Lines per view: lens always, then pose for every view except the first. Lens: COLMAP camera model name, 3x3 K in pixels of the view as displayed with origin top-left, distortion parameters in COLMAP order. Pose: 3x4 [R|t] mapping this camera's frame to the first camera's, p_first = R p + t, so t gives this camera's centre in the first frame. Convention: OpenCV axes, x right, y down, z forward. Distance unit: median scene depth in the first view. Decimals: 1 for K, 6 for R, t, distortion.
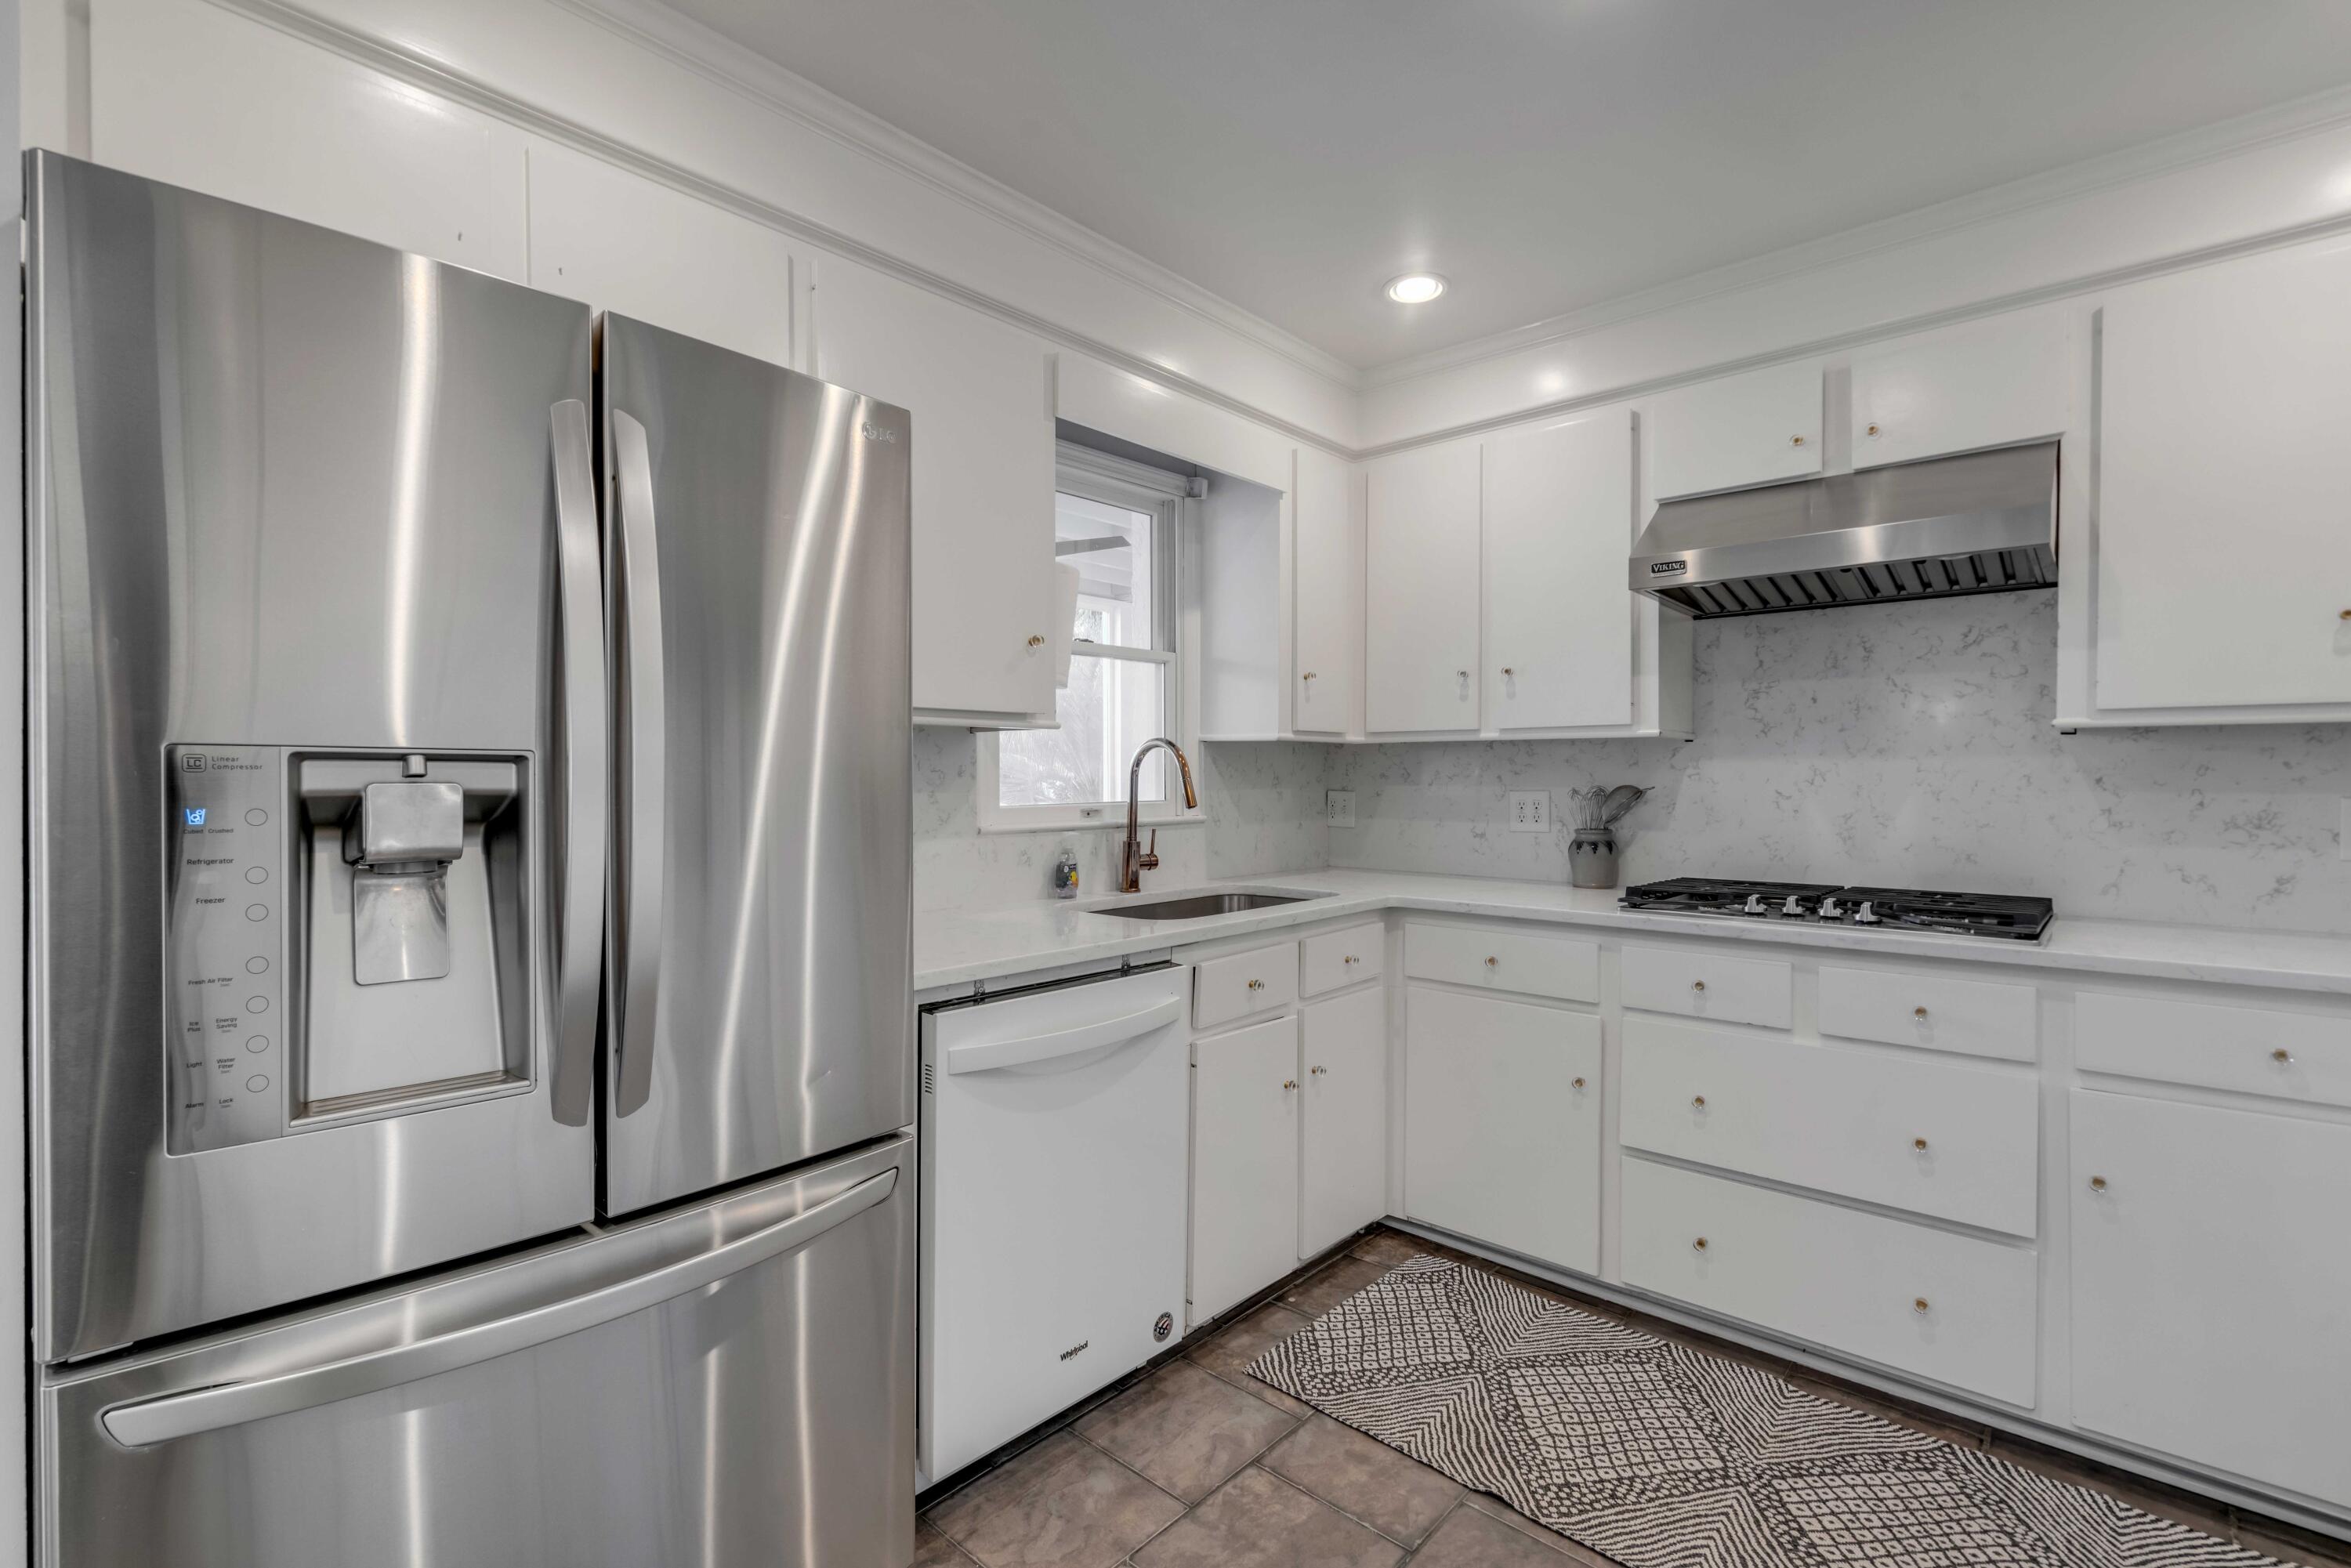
lens RADIAL K [[1062.7, 0, 1172.0], [0, 1062.7, 790.6], [0, 0, 1]] dist [-0.001765, 0.000548]
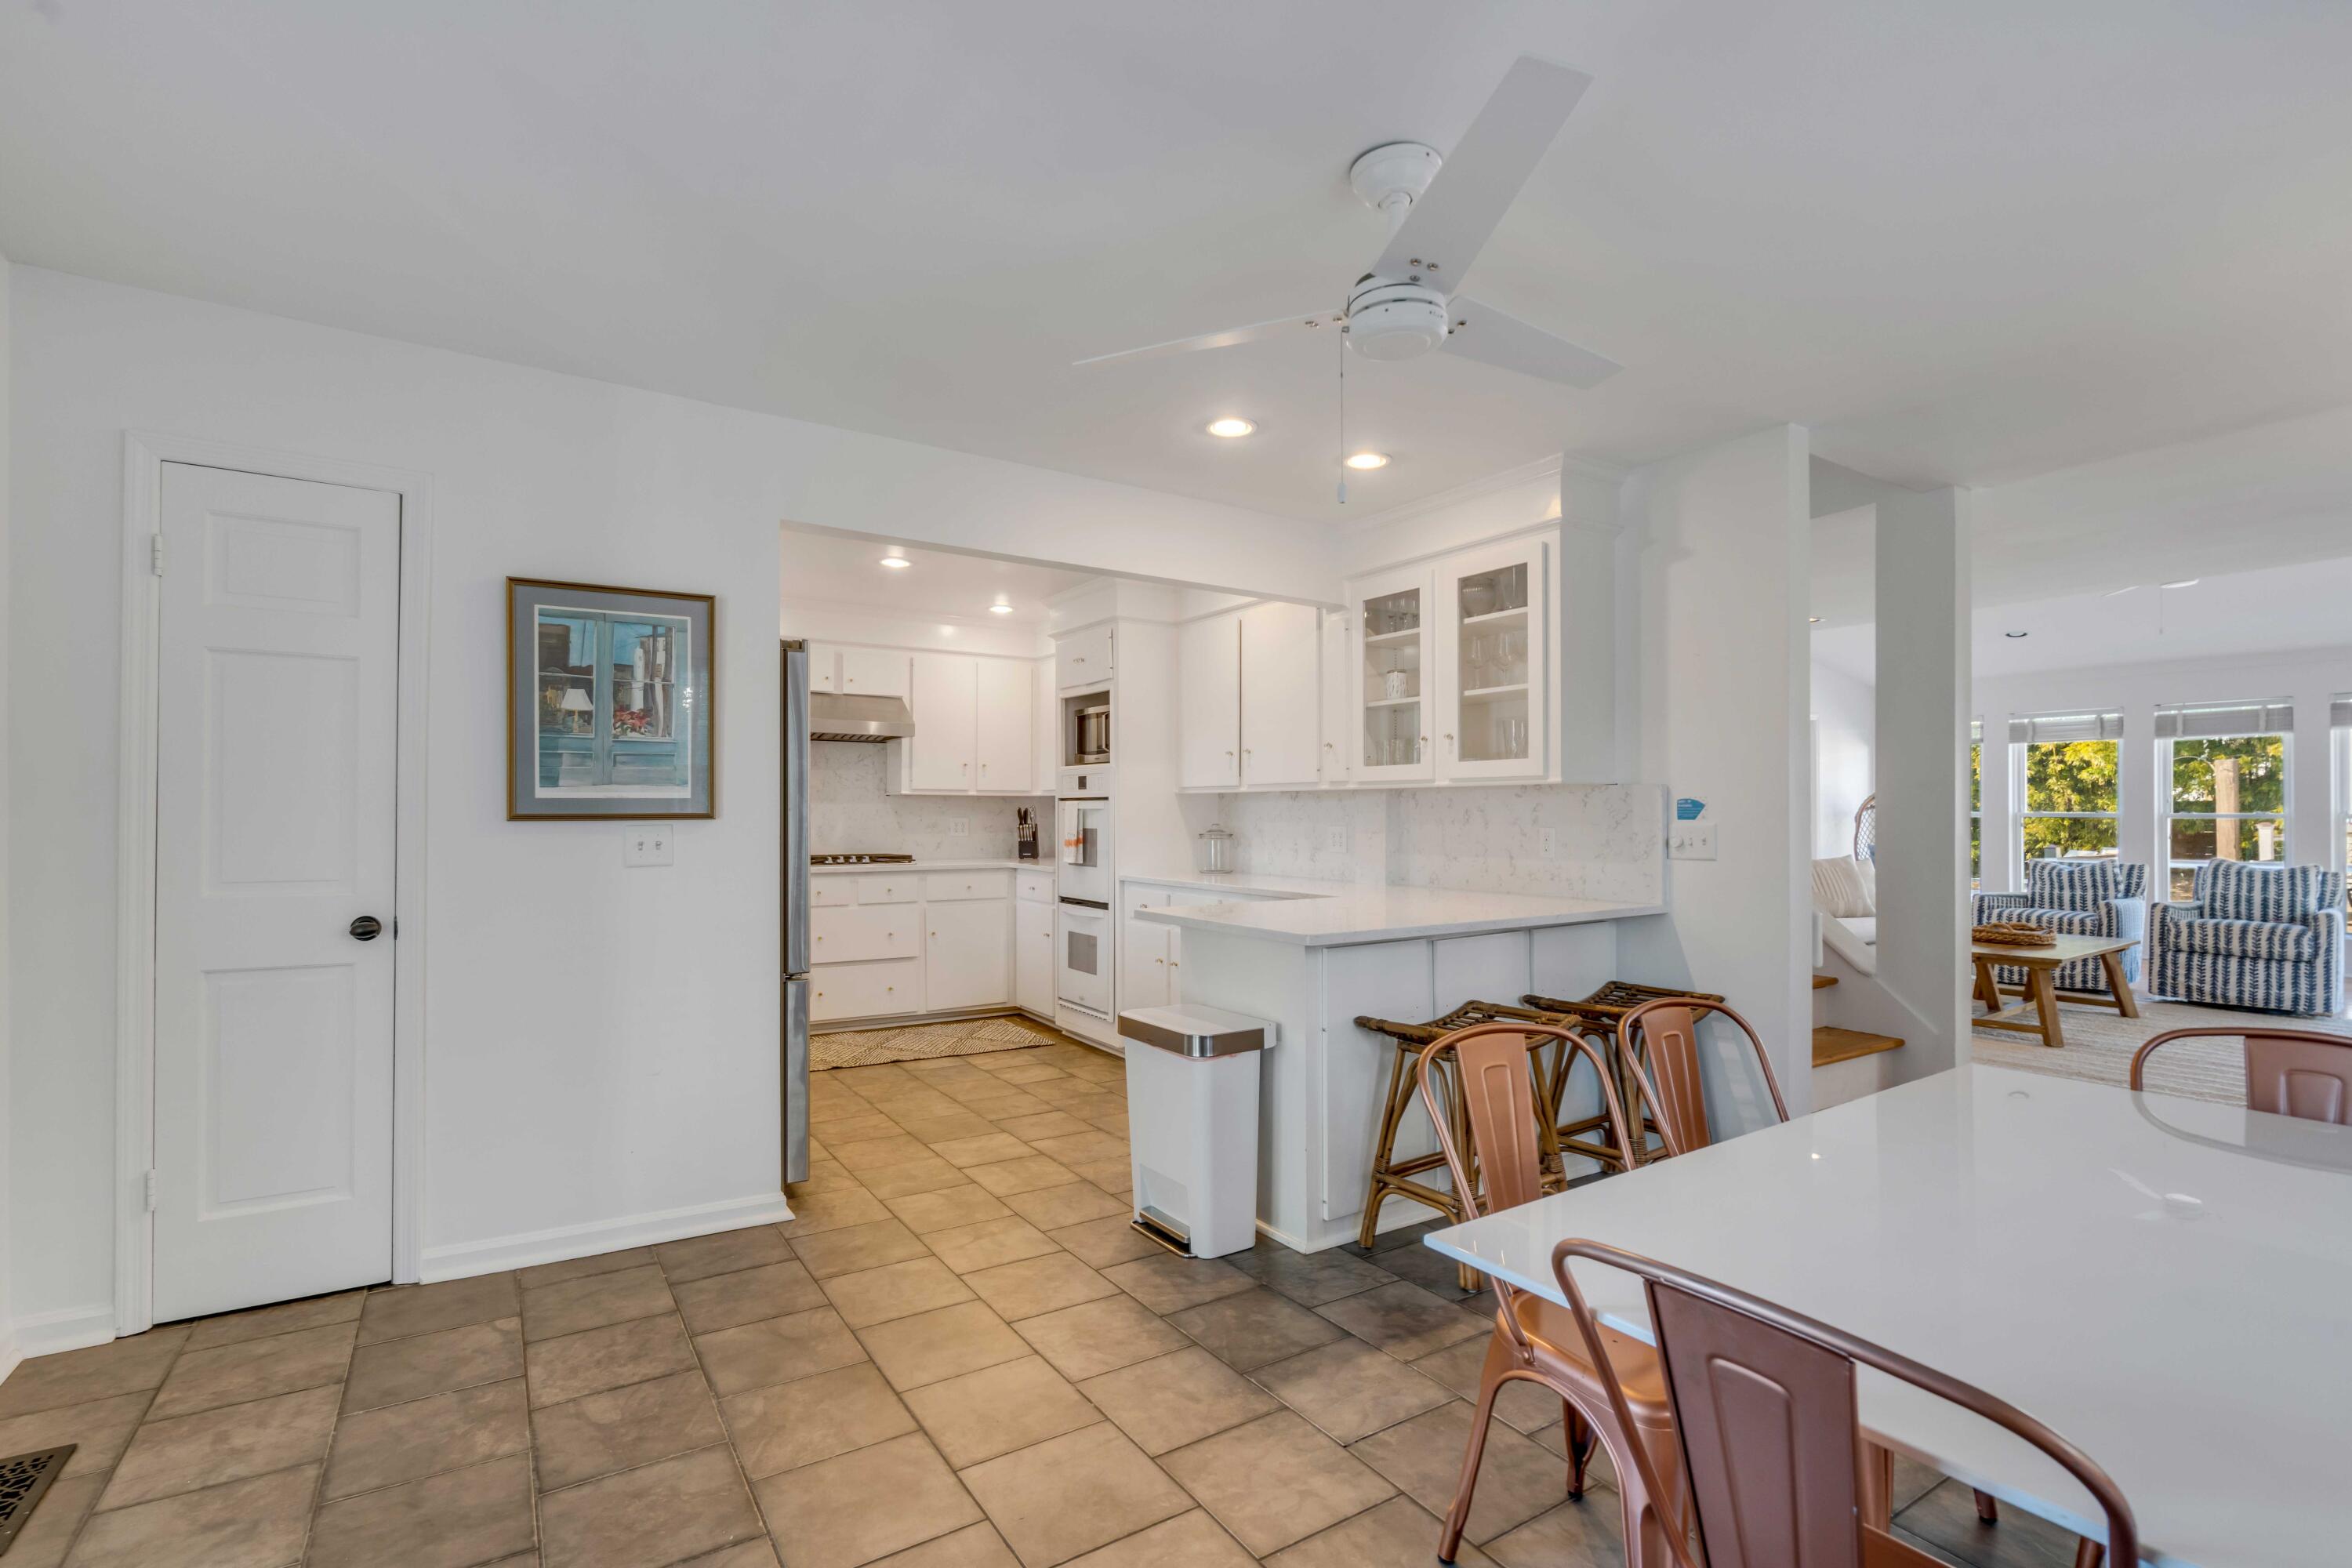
lens RADIAL K [[1085.0, 0, 1167.5], [0, 1085.0, 811.6], [0, 0, 1]] dist [0.002789, 0.001290]
pose [[0.260132, 0.001627, 0.965572, -1.683991], [0.007074, 0.999969, -0.003590, 0.003945], [-0.965547, 0.007765, 0.260112, -0.448904]]
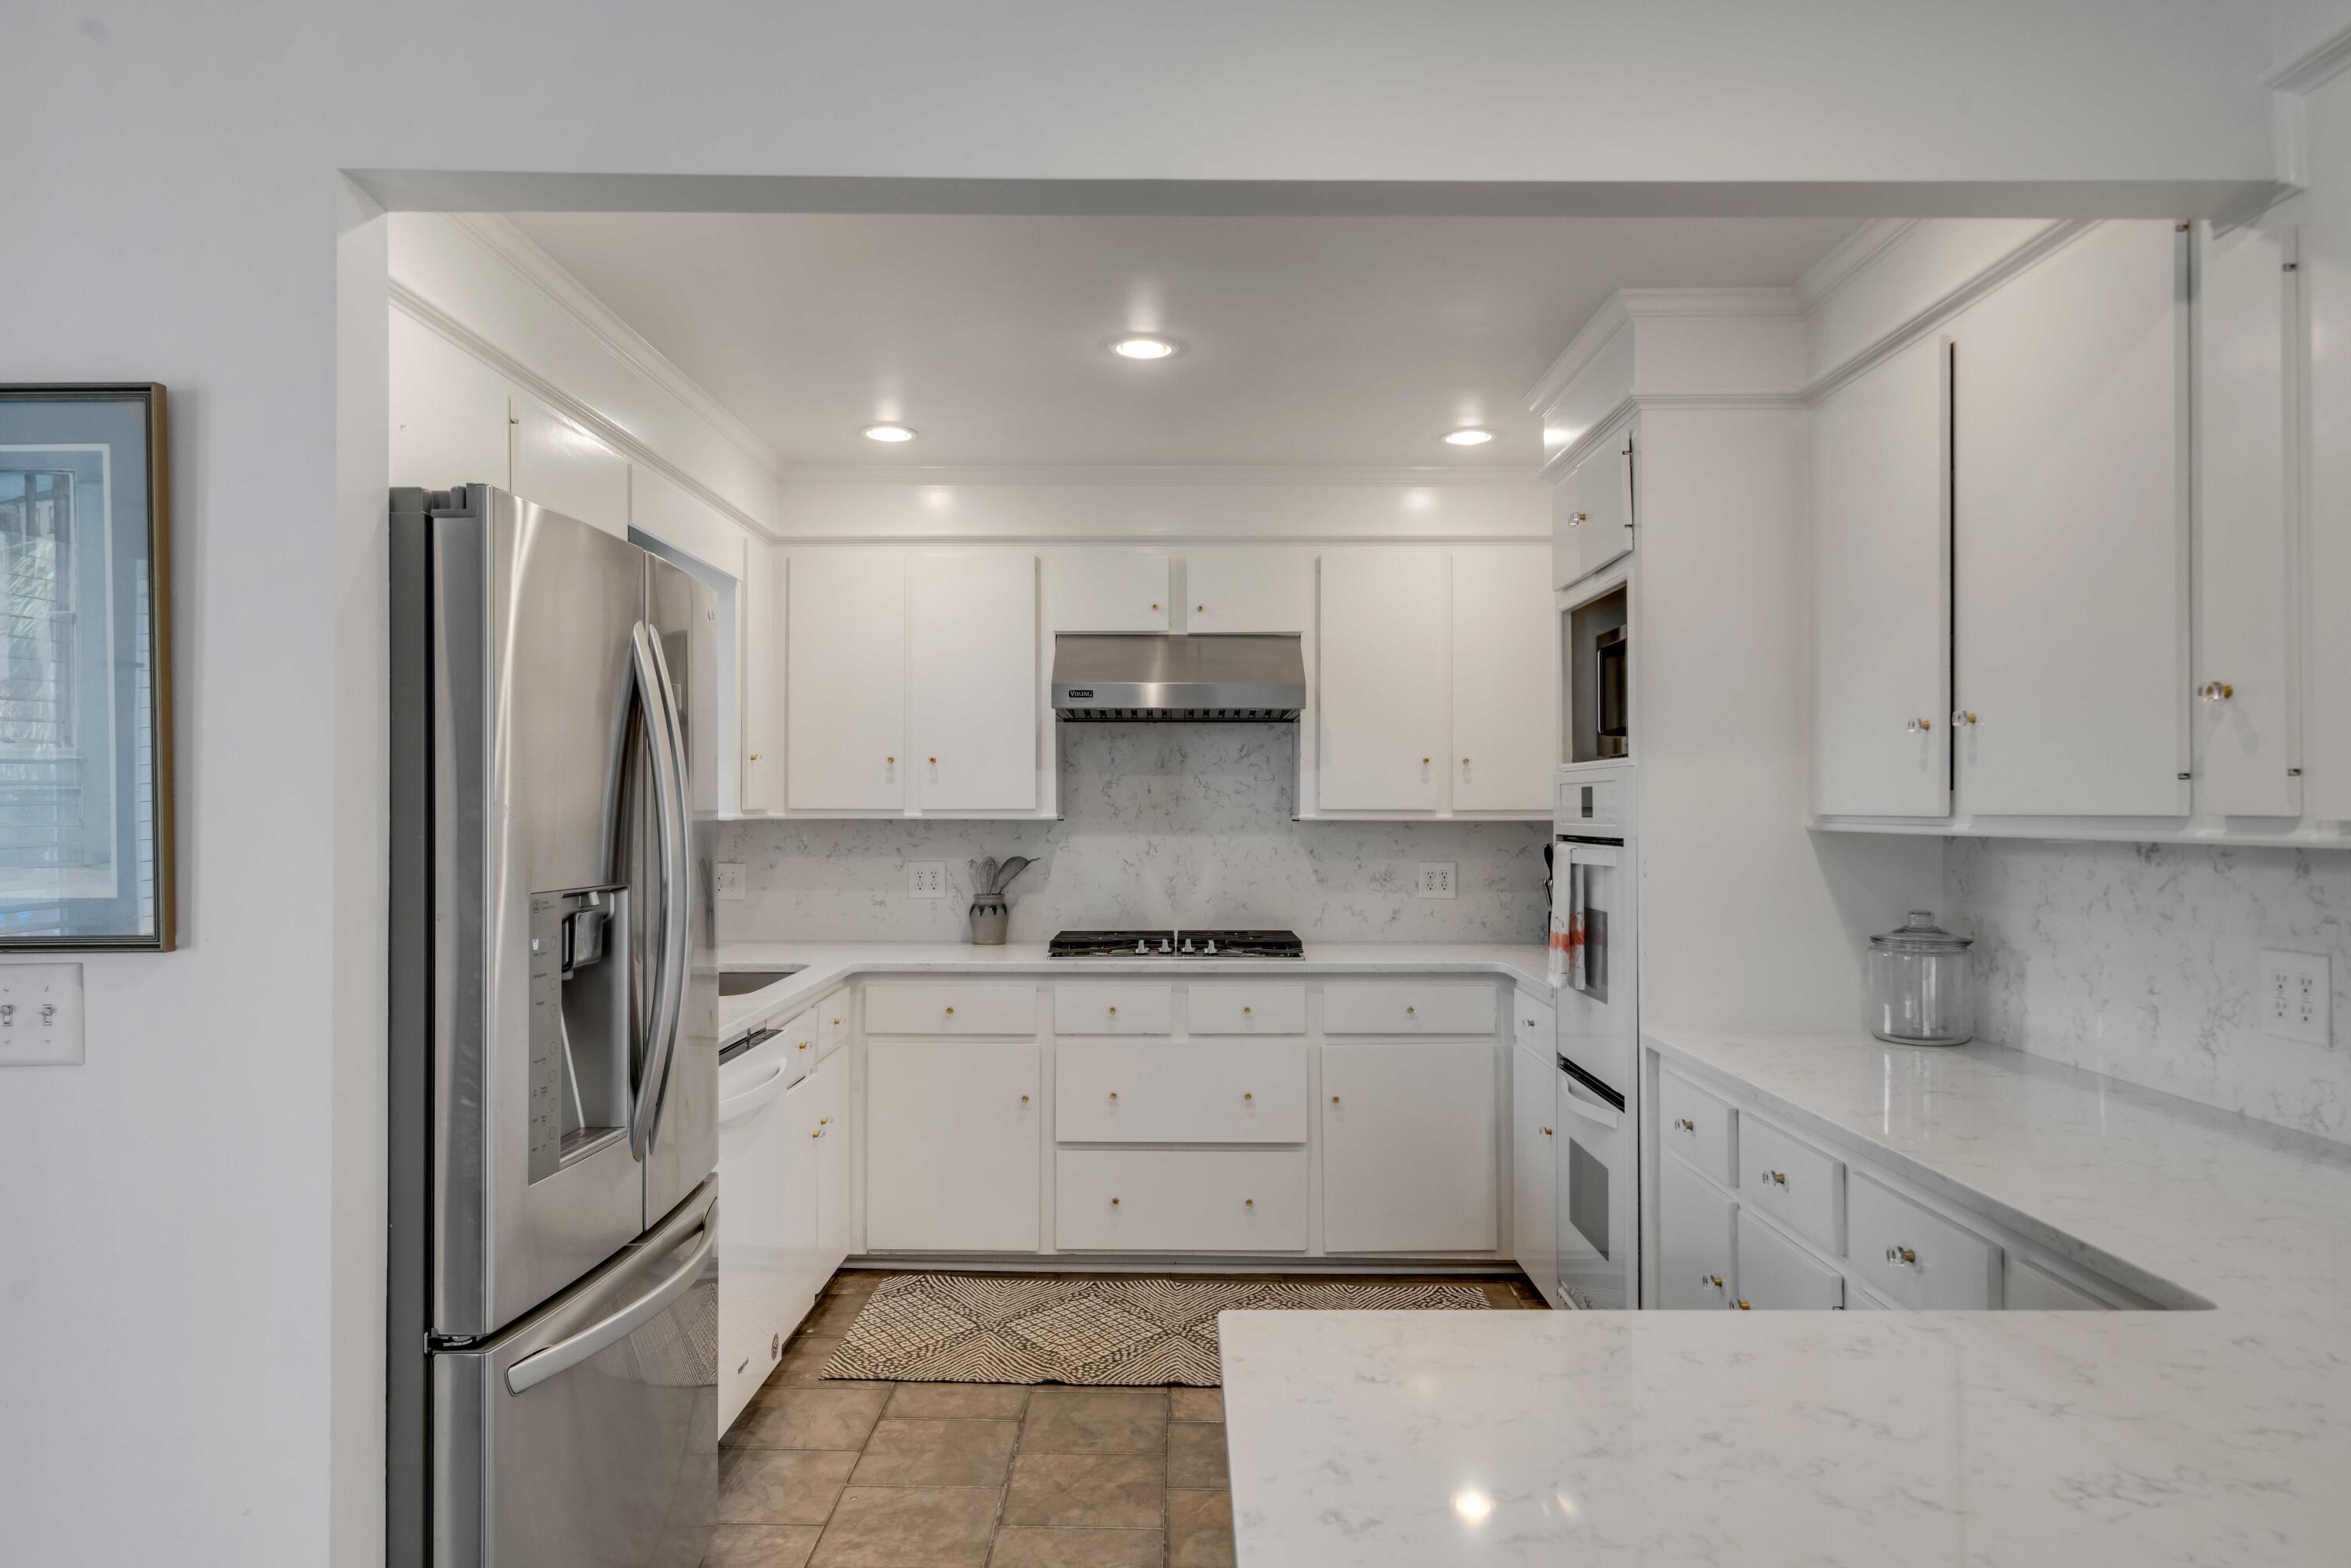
lens RADIAL K [[1478.3, 0, 1183.5], [0, 1478.3, 800.5], [0, 0, 1]] dist [0.003084, -0.001044]
pose [[0.738992, 0.002802, 0.673708, -0.661915], [0.007255, 0.999900, -0.012117, -0.055715], [-0.673675, 0.013842, 0.738898, -0.425522]]
